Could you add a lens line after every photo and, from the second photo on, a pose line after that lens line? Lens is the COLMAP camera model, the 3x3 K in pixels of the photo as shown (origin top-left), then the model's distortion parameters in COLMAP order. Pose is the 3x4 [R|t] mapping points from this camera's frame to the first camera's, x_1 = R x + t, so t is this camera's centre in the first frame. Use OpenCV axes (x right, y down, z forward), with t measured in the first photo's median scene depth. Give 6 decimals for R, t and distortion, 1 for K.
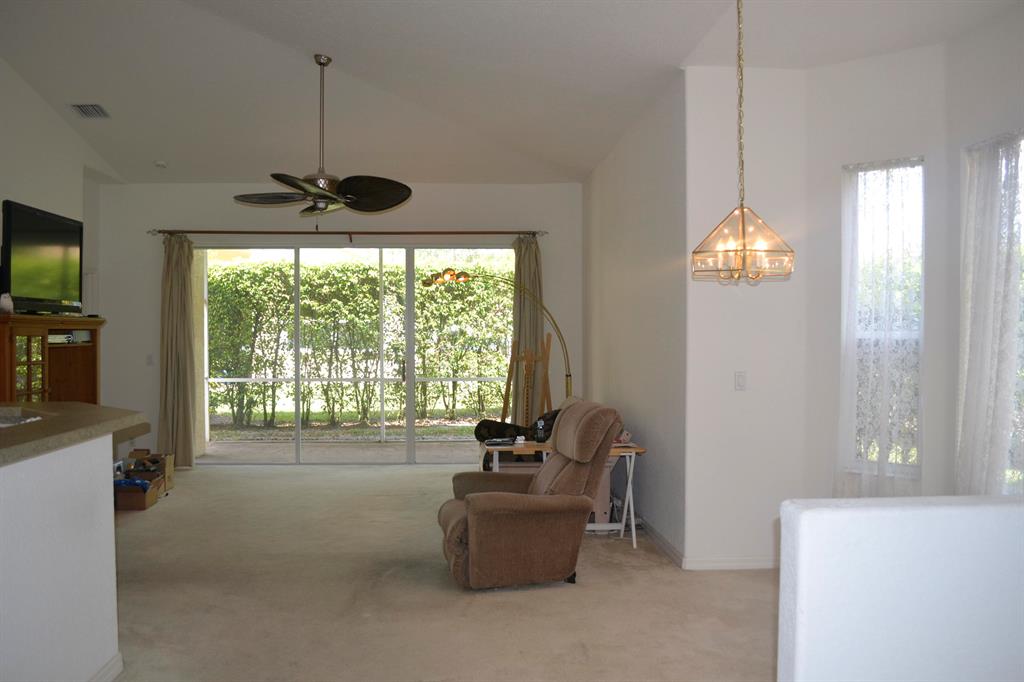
lens RADIAL K [[814.6, 0, 507.4], [0, 814.6, 339.0], [0, 0, 1]] dist [-0.067735, -0.000271]
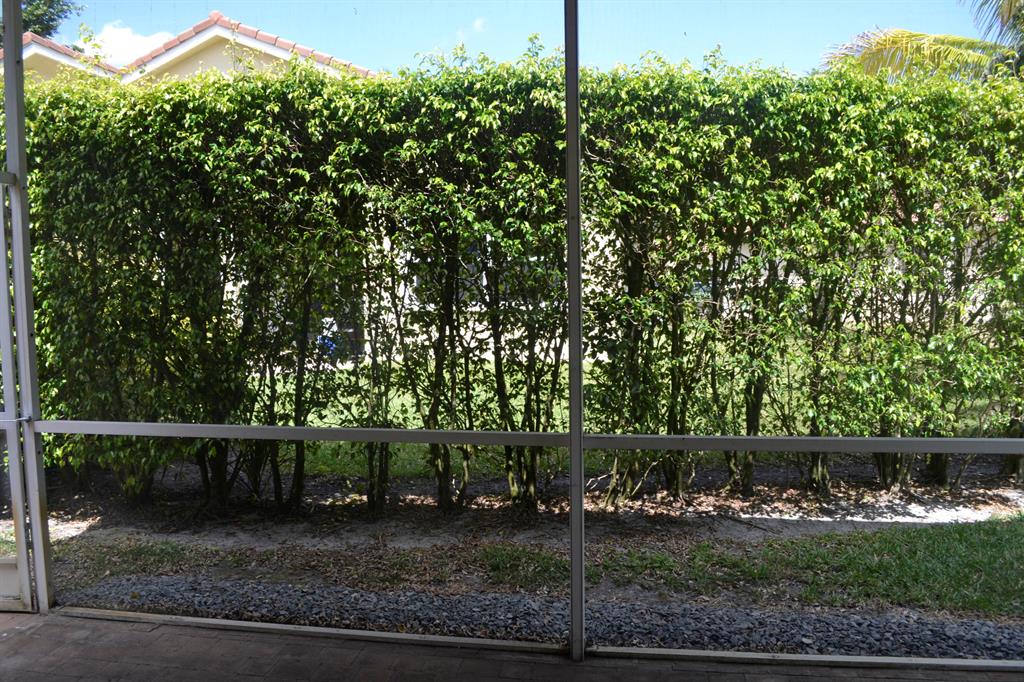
lens RADIAL K [[814.6, 0, 510.5], [0, 814.6, 342.0], [0, 0, 1]] dist [-0.067735, -0.000271]
pose [[0.977451, 0.008595, -0.210985, -0.107022], [0.006566, 0.997451, 0.071051, -0.003723], [0.211058, -0.070835, 0.974904, 0.659604]]
